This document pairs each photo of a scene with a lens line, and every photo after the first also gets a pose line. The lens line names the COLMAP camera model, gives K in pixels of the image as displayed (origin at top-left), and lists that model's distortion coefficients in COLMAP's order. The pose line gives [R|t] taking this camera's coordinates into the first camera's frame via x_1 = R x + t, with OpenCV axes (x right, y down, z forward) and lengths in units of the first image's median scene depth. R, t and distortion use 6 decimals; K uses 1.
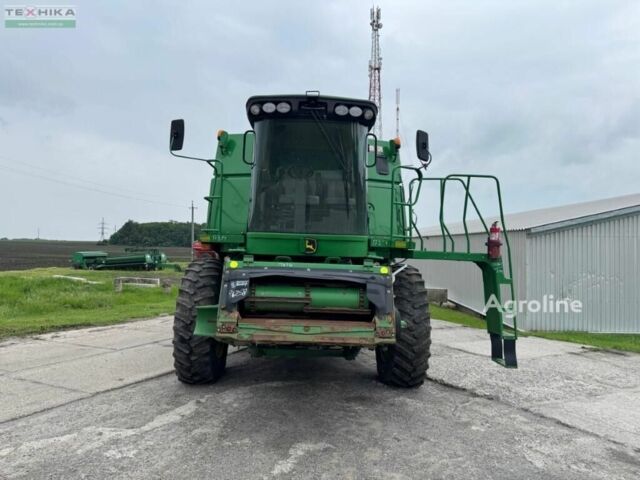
lens RADIAL K [[504.6, 0, 320.0], [0, 504.6, 240.0], [0, 0, 1]] dist [0.005097, -0.003413]
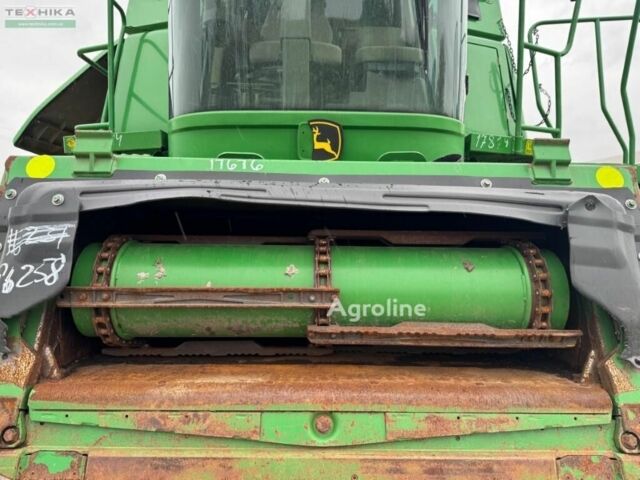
lens RADIAL K [[504.6, 0, 320.0], [0, 504.6, 240.0], [0, 0, 1]] dist [0.005097, -0.003413]
pose [[0.999628, -0.020950, -0.017441, -0.021645], [0.021930, 0.998072, 0.058061, 0.076488], [0.016191, -0.058421, 0.998161, 0.753777]]
